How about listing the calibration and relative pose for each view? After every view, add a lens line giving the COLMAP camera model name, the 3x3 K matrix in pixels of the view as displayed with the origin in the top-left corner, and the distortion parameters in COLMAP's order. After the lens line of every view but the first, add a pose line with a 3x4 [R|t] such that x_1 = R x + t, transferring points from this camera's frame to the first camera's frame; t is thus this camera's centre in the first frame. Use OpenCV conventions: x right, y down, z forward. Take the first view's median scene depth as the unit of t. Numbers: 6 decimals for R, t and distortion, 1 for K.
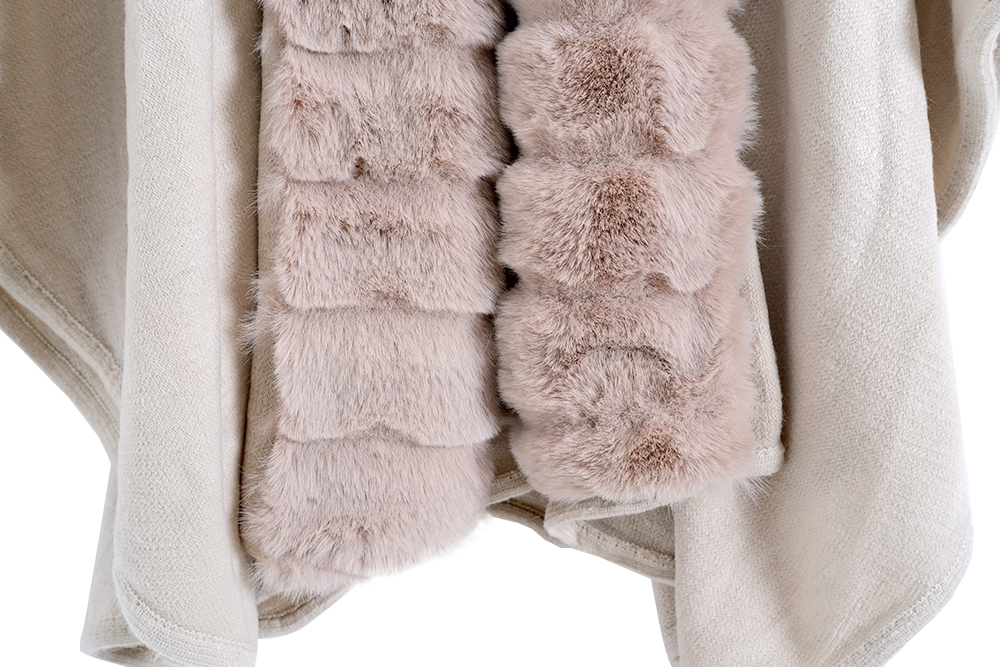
lens RADIAL K [[1545.5, 0, 500.0], [0, 1545.5, 333.5], [0, 0, 1]] dist [0.003076, 0.698627]
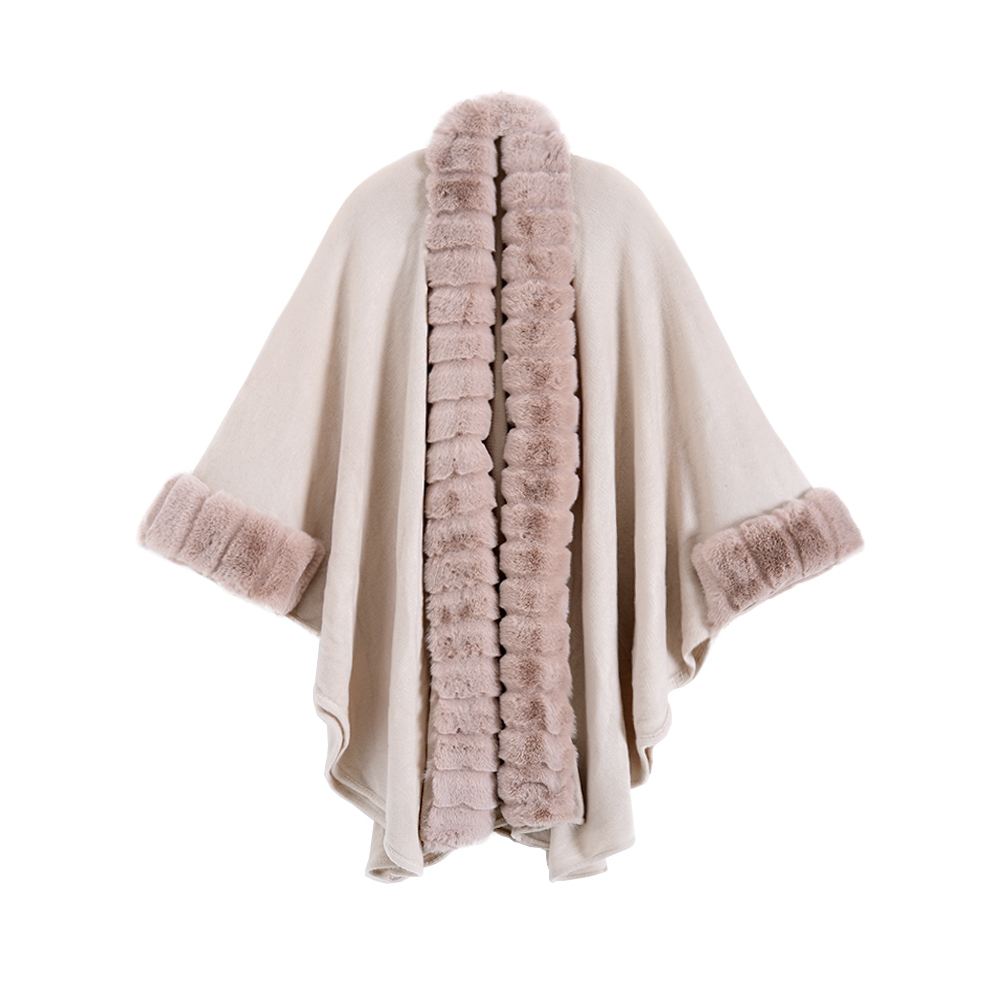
lens RADIAL K [[1544.2, 0, 500.0], [0, 1544.2, 500.0], [0, 0, 1]] dist [-0.023341, -0.020315]
pose [[0.999422, 0.028244, 0.018920, -0.078605], [-0.015003, 0.865866, -0.500050, 1.175435], [-0.030505, 0.499477, 0.865790, -2.266497]]
